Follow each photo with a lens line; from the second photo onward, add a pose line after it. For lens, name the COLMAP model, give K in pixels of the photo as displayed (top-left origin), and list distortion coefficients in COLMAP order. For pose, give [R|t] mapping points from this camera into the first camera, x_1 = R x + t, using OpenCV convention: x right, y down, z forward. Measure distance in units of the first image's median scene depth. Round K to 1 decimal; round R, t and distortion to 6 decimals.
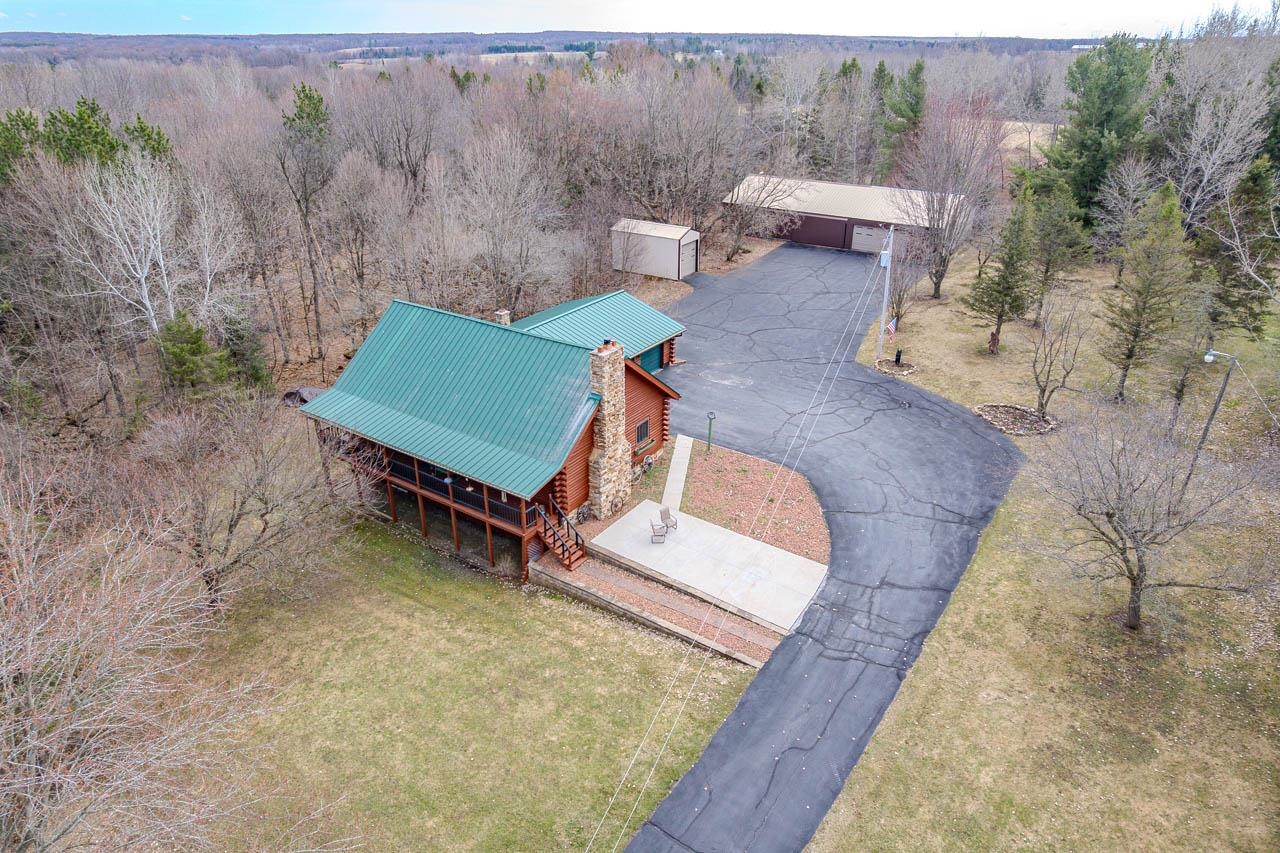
lens RADIAL K [[822.2, 0, 634.0], [0, 822.2, 428.7], [0, 0, 1]] dist [-0.071418, 0.065984]
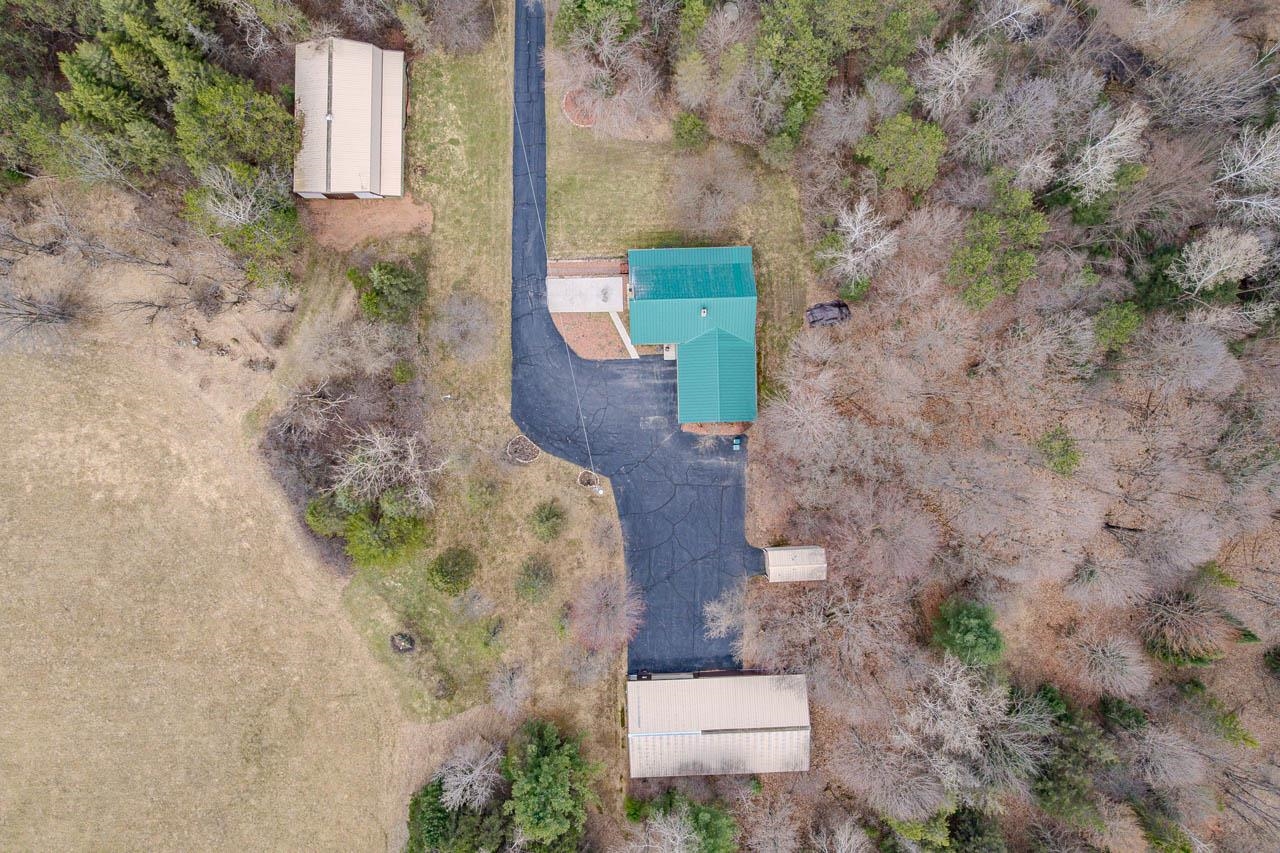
lens RADIAL K [[822.2, 0, 634.0], [0, 822.2, 428.7], [0, 0, 1]] dist [-0.071418, 0.065984]
pose [[-0.811489, 0.584321, 0.007391, 0.207824], [-0.254715, -0.365067, 0.895459, -2.729380], [0.525934, 0.724772, 0.445083, 0.120042]]
